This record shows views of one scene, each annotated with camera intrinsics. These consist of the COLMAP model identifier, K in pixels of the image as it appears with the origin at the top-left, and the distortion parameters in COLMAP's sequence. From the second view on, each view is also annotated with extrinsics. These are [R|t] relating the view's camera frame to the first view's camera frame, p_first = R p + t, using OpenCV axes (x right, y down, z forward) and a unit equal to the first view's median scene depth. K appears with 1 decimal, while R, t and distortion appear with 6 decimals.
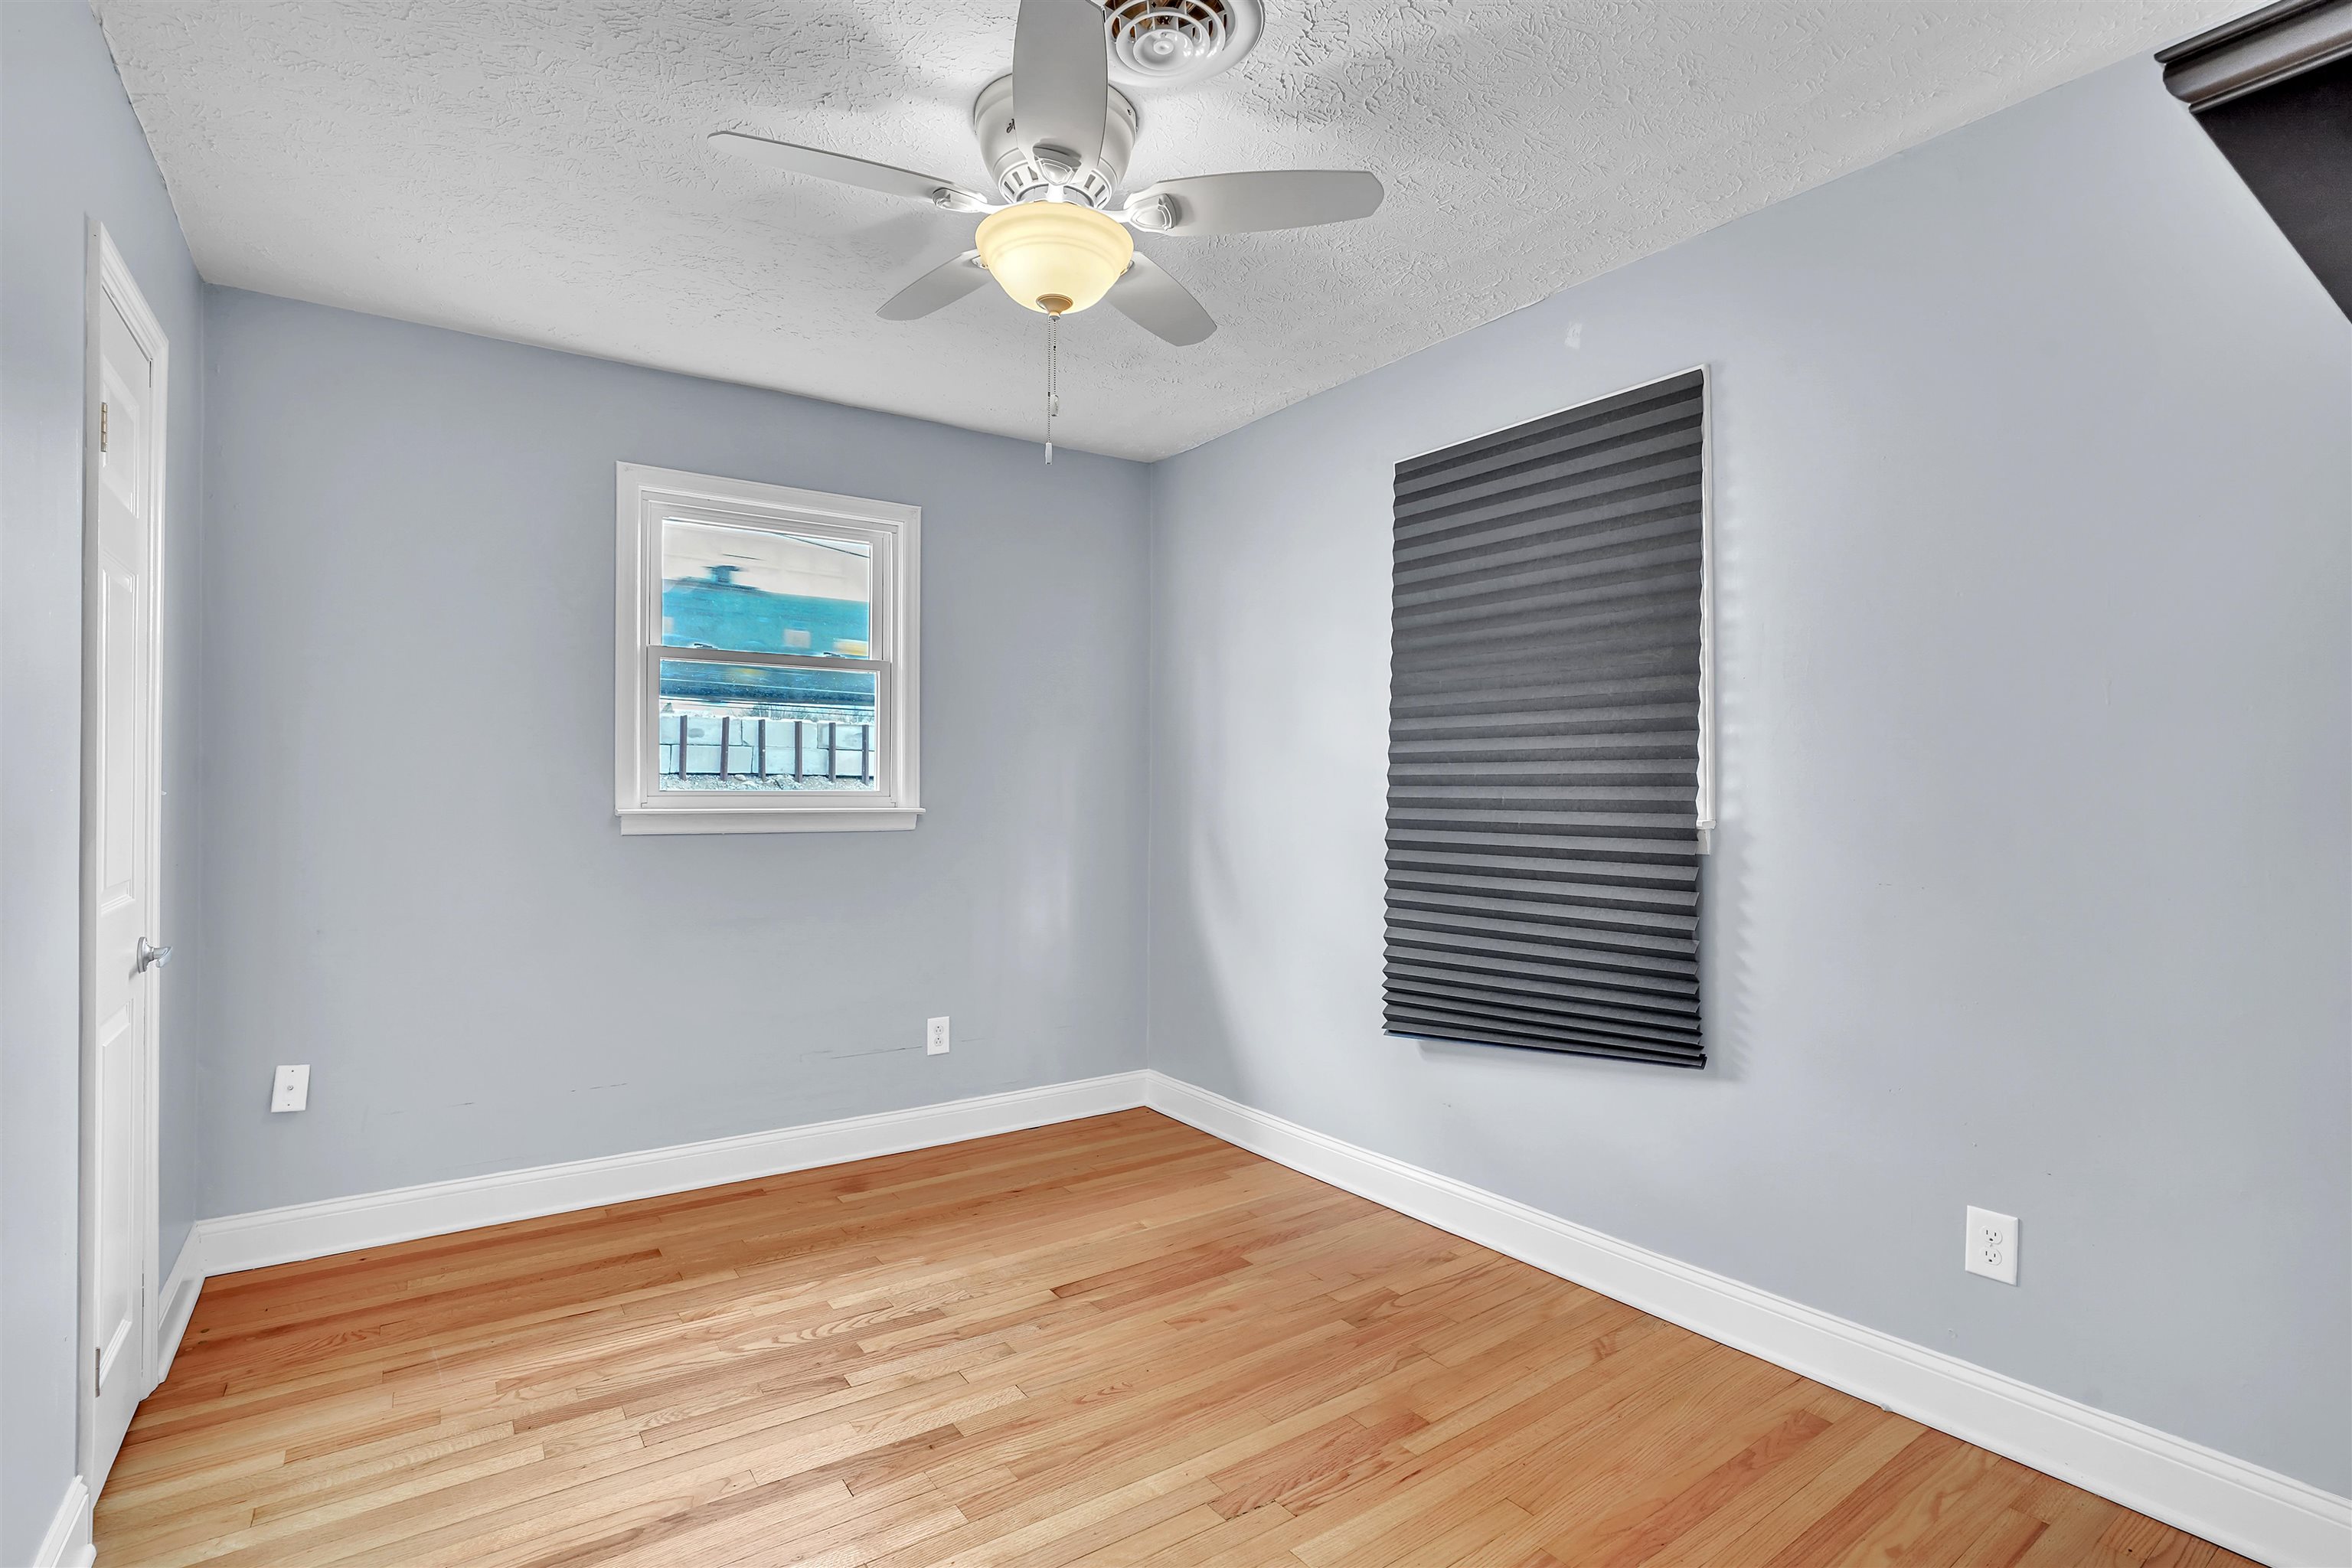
lens RADIAL K [[1116.9, 0, 1157.9], [0, 1116.9, 777.8], [0, 0, 1]] dist [-0.000795, -0.000727]
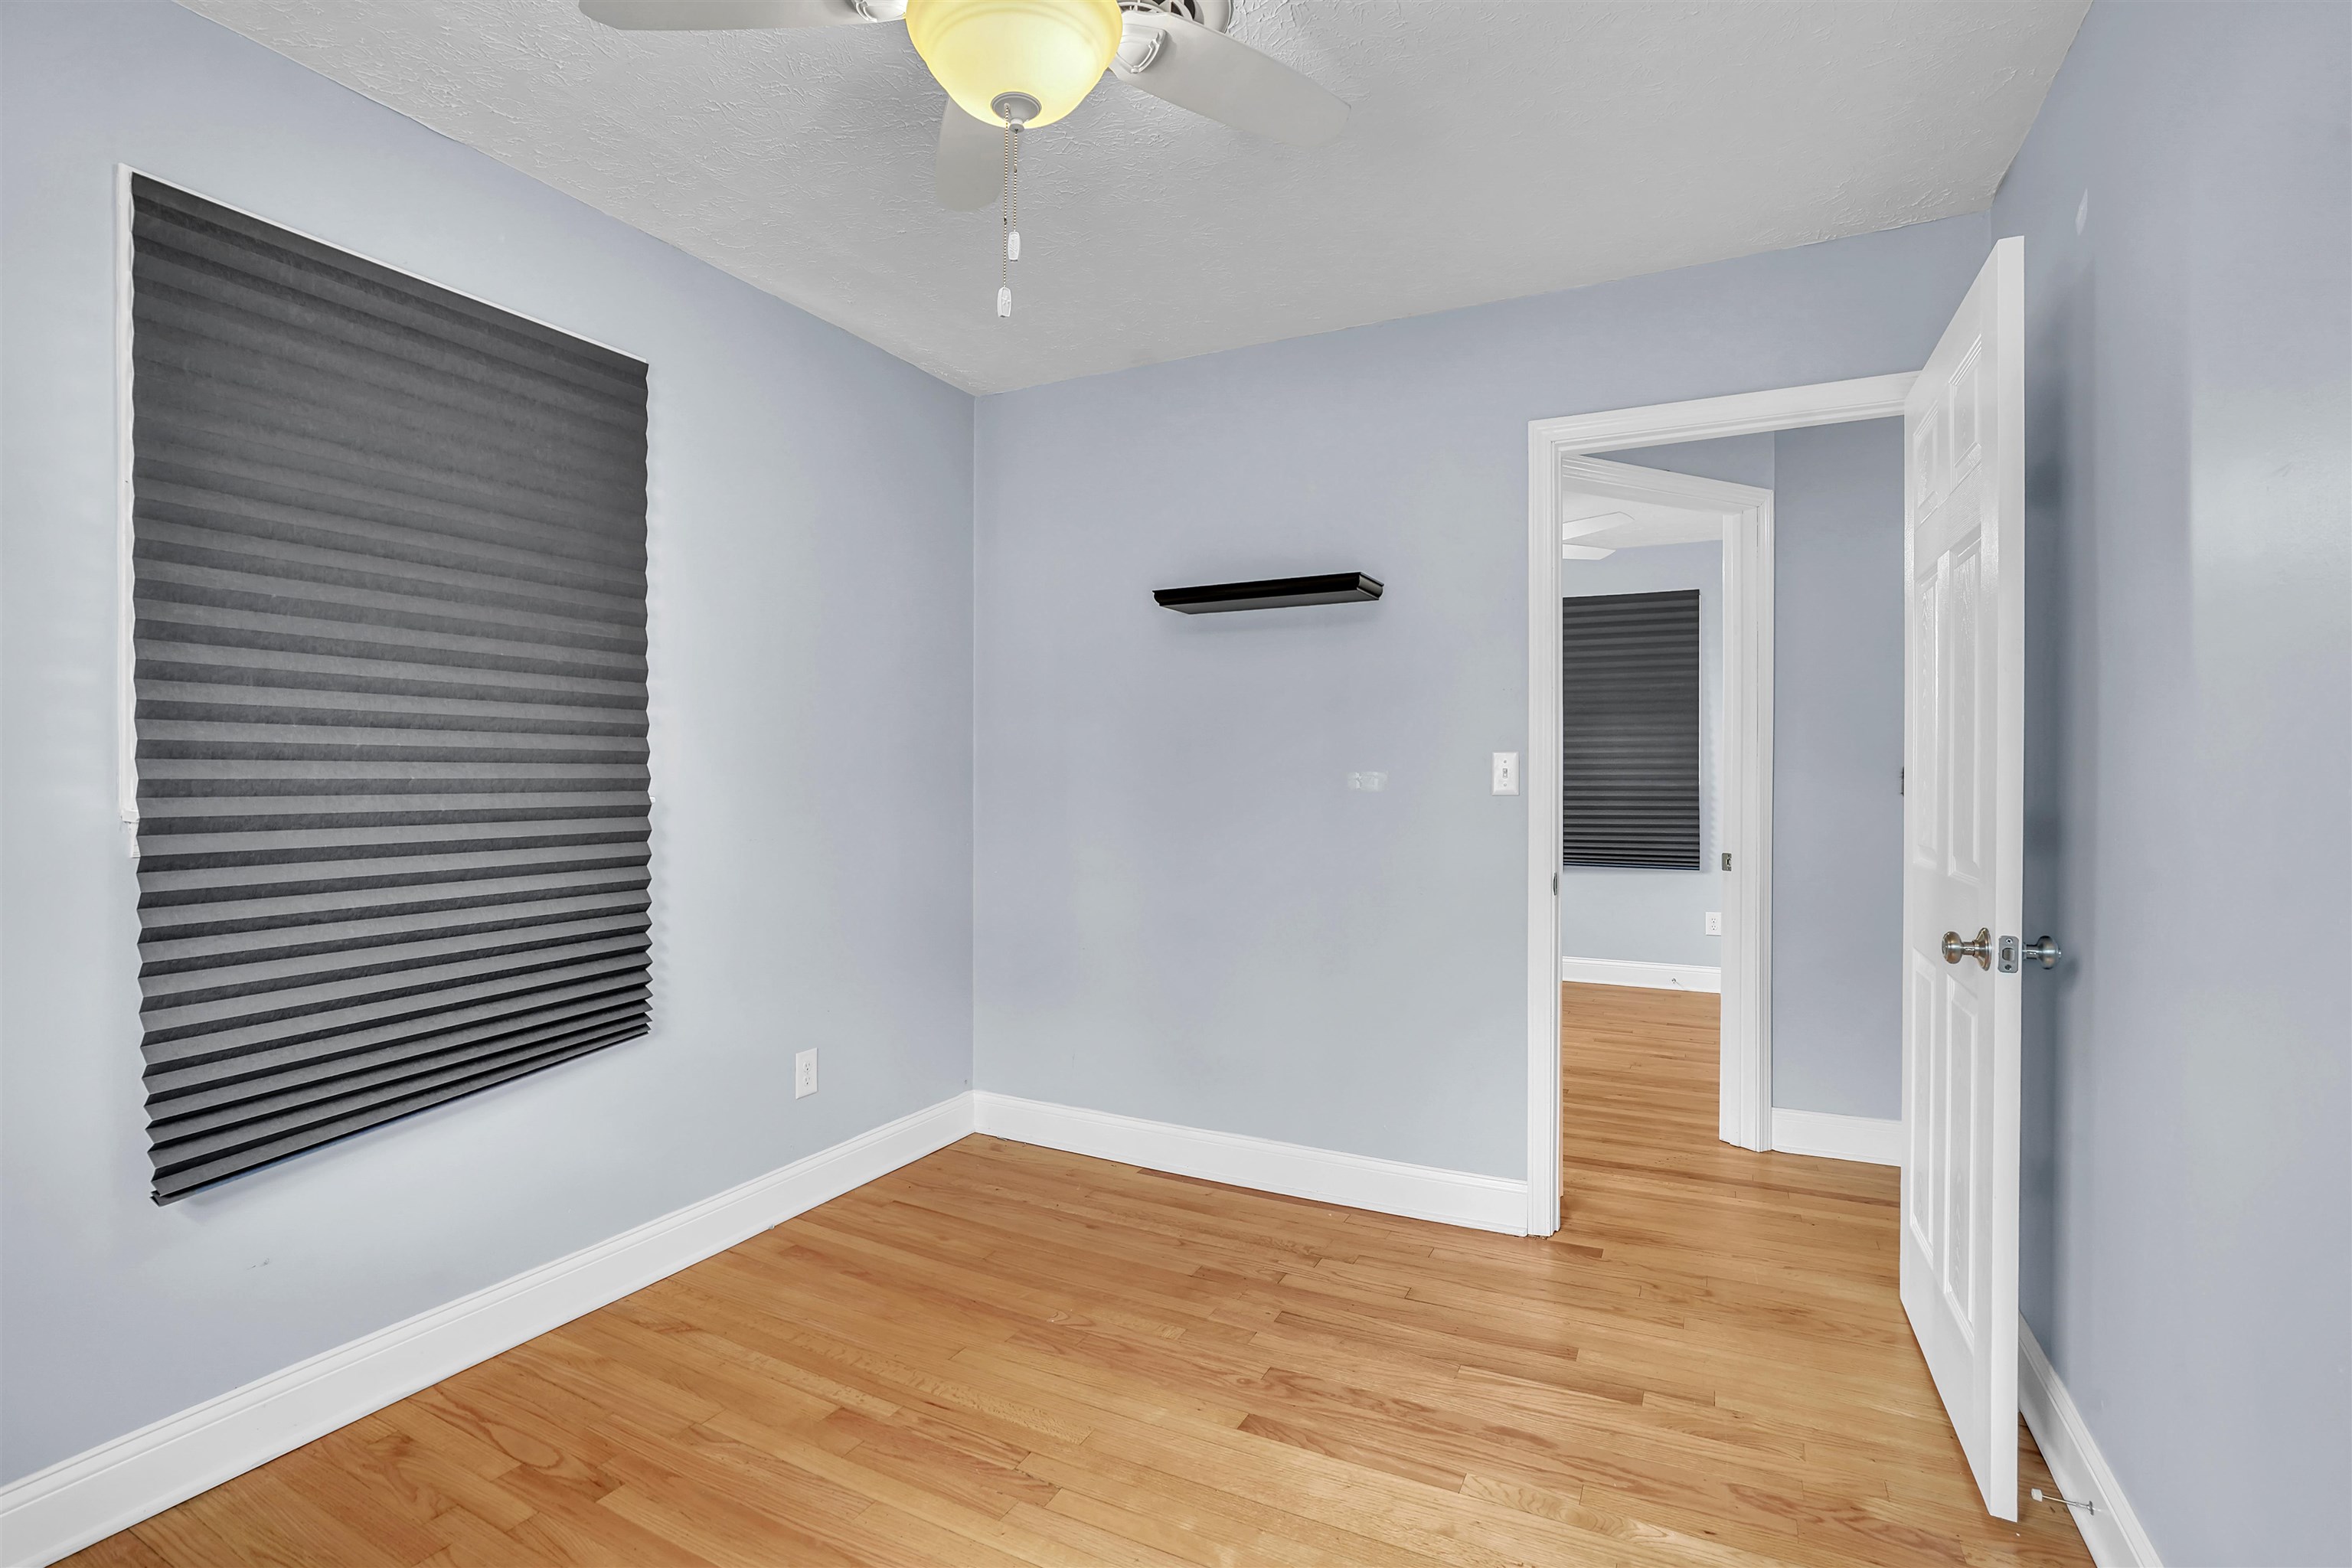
lens RADIAL K [[1116.9, 0, 1166.8], [0, 1116.9, 780.7], [0, 0, 1]] dist [-0.000795, -0.000727]
pose [[-0.450866, -0.010715, 0.892527, -0.640525], [-0.009856, 0.999927, 0.007025, 0.011064], [-0.892537, -0.005629, -0.450939, 1.000929]]
